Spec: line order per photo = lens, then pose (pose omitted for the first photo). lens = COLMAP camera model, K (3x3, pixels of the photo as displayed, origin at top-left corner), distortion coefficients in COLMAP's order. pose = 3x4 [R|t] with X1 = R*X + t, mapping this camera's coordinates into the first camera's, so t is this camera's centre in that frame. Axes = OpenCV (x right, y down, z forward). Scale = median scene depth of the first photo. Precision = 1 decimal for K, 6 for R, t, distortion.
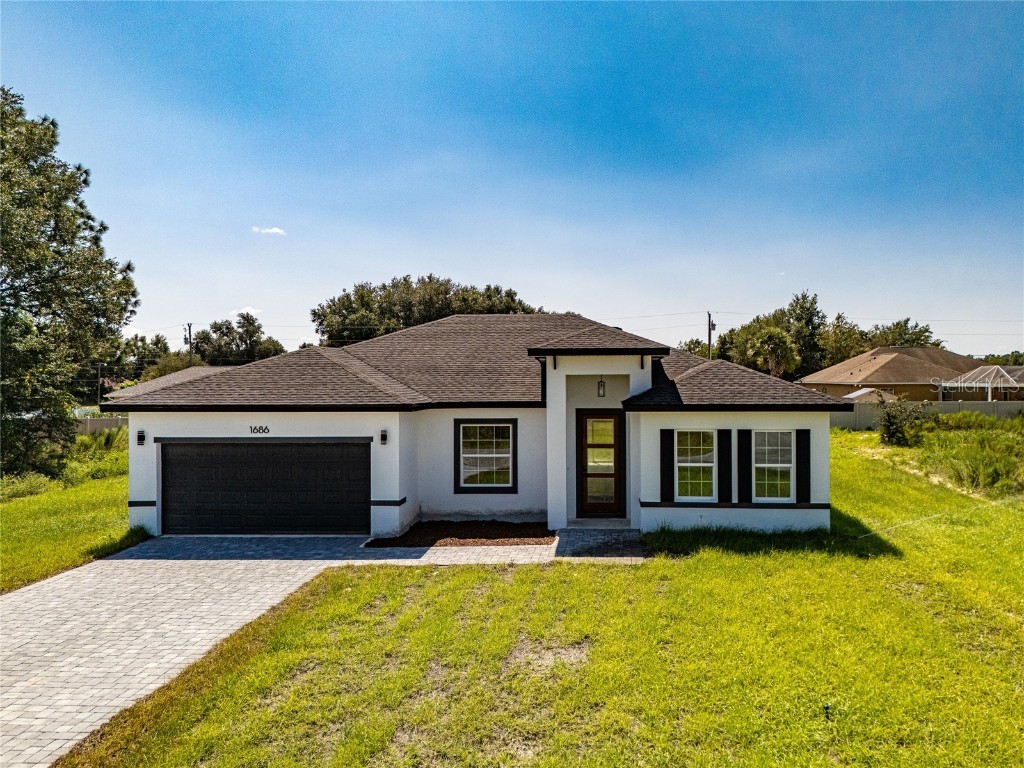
lens RADIAL K [[785.3, 0, 568.6], [0, 785.3, 384.6], [0, 0, 1]] dist [0.048970, -0.013254]
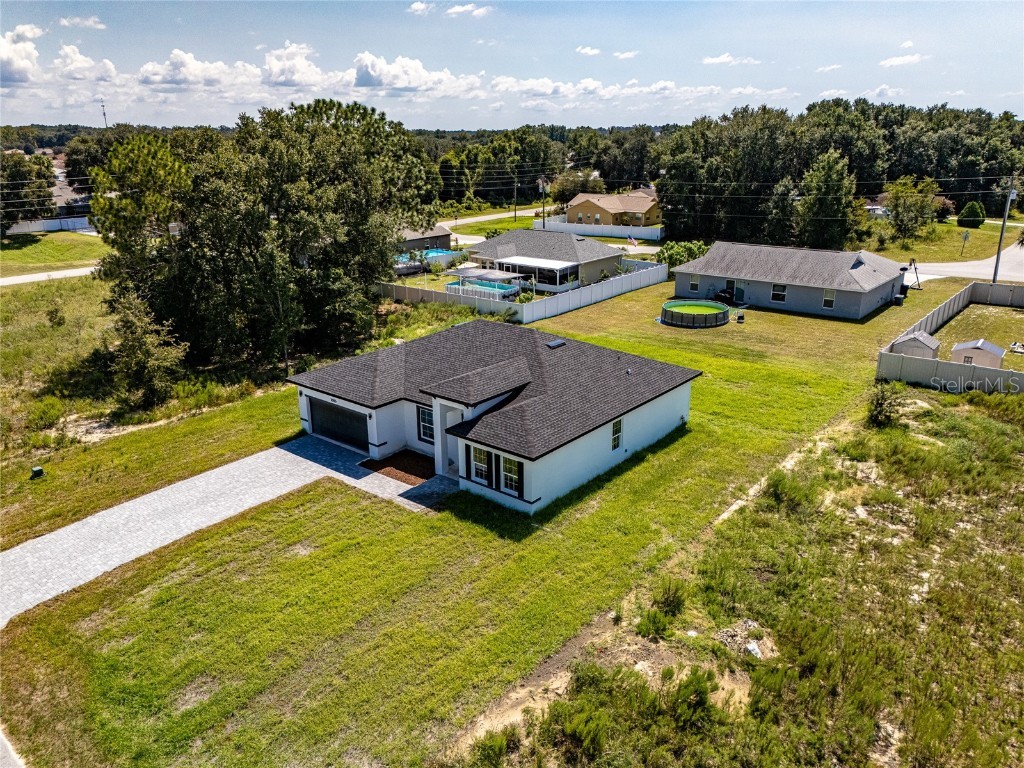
lens RADIAL K [[752.4, 0, 508.9], [0, 752.4, 384.1], [0, 0, 1]] dist [0.066032, -0.056592]
pose [[0.801976, 0.181009, -0.569271, 1.196771], [0.001946, 0.952189, 0.305504, -0.630167], [0.597353, -0.246115, 0.763281, -0.309702]]
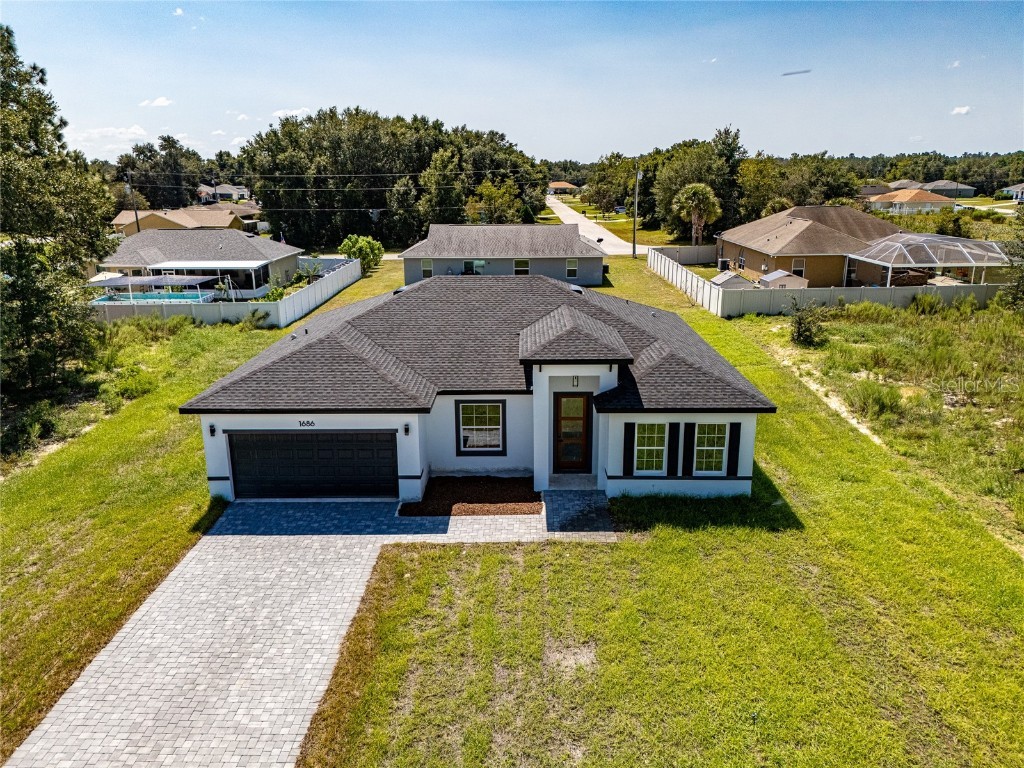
lens RADIAL K [[752.4, 0, 508.9], [0, 752.4, 384.1], [0, 0, 1]] dist [0.066032, -0.056592]
pose [[0.999486, -0.015763, 0.027925, -0.101007], [0.007981, 0.965717, 0.259473, -0.312903], [-0.031057, -0.259117, 0.965347, -0.155869]]
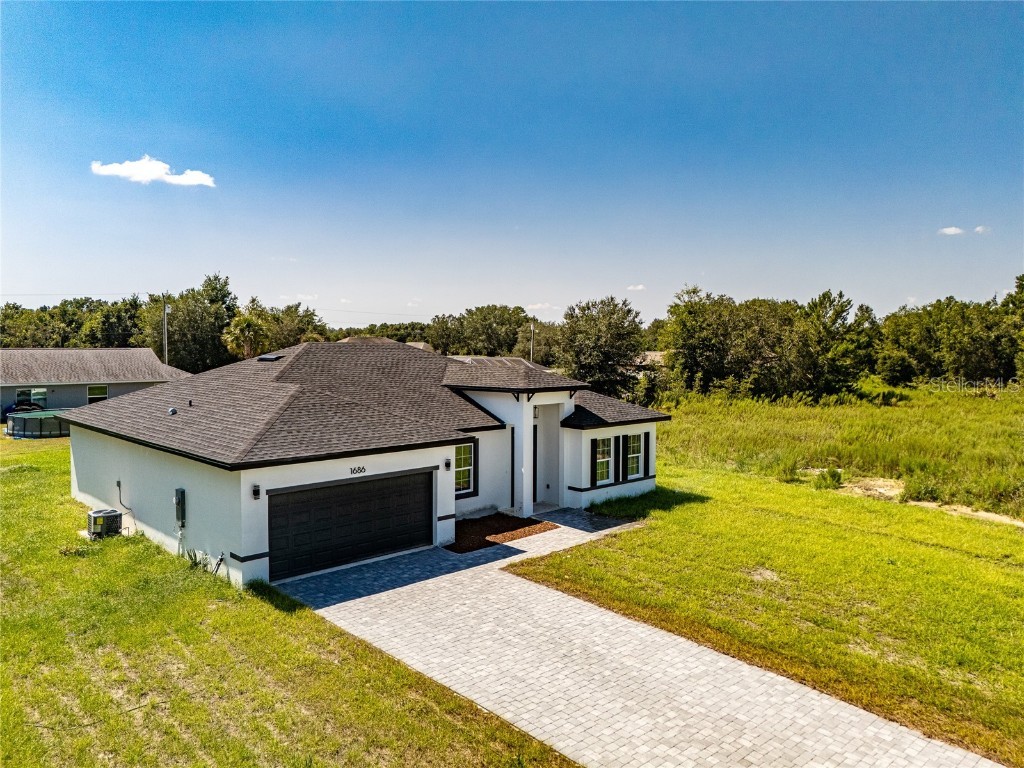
lens RADIAL K [[752.4, 0, 508.9], [0, 752.4, 384.1], [0, 0, 1]] dist [0.066032, -0.056592]
pose [[0.686141, -0.033862, 0.726680, -1.009637], [-0.001224, 0.998861, 0.047701, -0.114923], [-0.727467, -0.033619, 0.685318, 0.120146]]
